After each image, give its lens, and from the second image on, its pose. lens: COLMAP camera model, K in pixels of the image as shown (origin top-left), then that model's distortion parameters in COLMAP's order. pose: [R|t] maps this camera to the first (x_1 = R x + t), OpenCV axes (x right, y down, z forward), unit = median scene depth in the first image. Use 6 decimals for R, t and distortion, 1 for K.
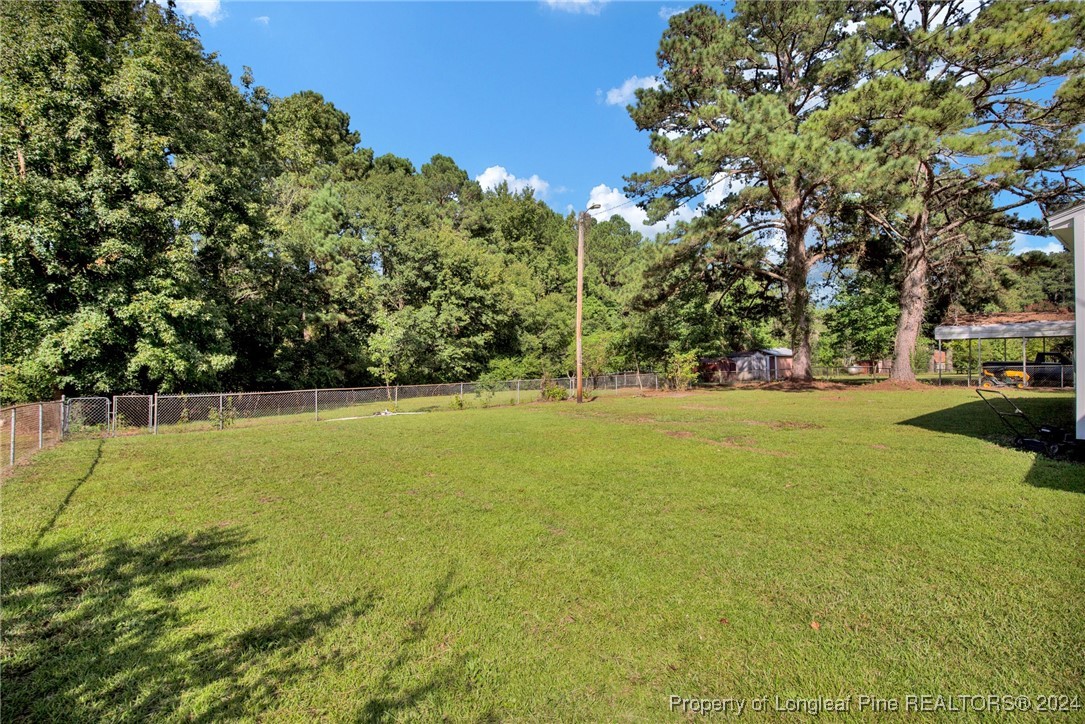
lens RADIAL K [[513.1, 0, 536.4], [0, 513.1, 359.7], [0, 0, 1]] dist [-0.021199, 0.002408]
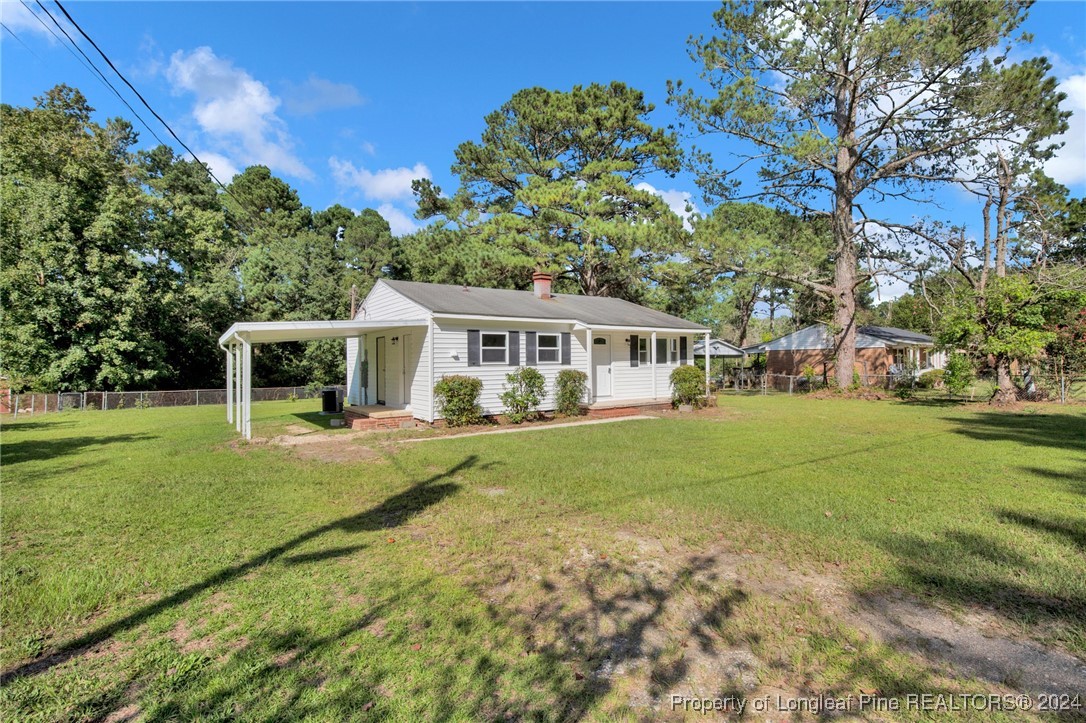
lens RADIAL K [[513.6, 0, 539.1], [0, 513.6, 360.2], [0, 0, 1]] dist [-0.021199, 0.002408]
pose [[0.999535, 0.001187, -0.030471, 0.899549], [-0.001579, 0.999916, -0.012840, -0.028505], [0.030453, 0.012882, 0.999453, -0.834906]]
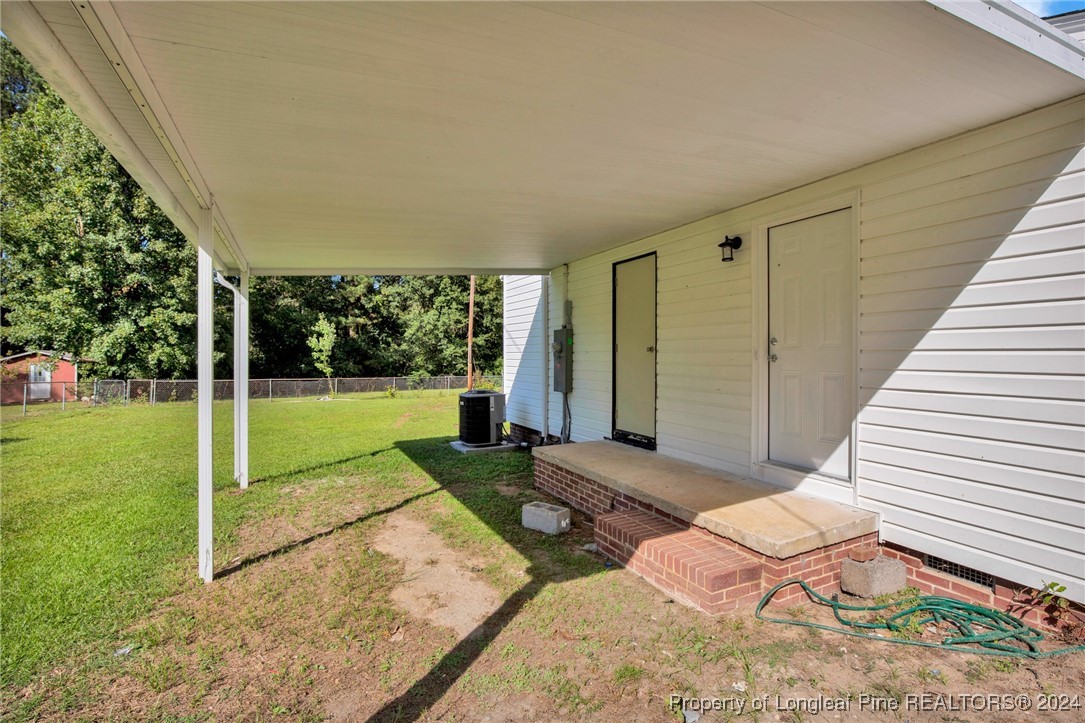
lens RADIAL K [[513.1, 0, 531.2], [0, 513.1, 355.8], [0, 0, 1]] dist [-0.021199, 0.002408]
pose [[0.978384, 0.014615, -0.206281, 0.551695], [-0.014879, 0.999889, 0.000272, -0.014810], [0.206262, 0.002803, 0.978493, -0.186518]]
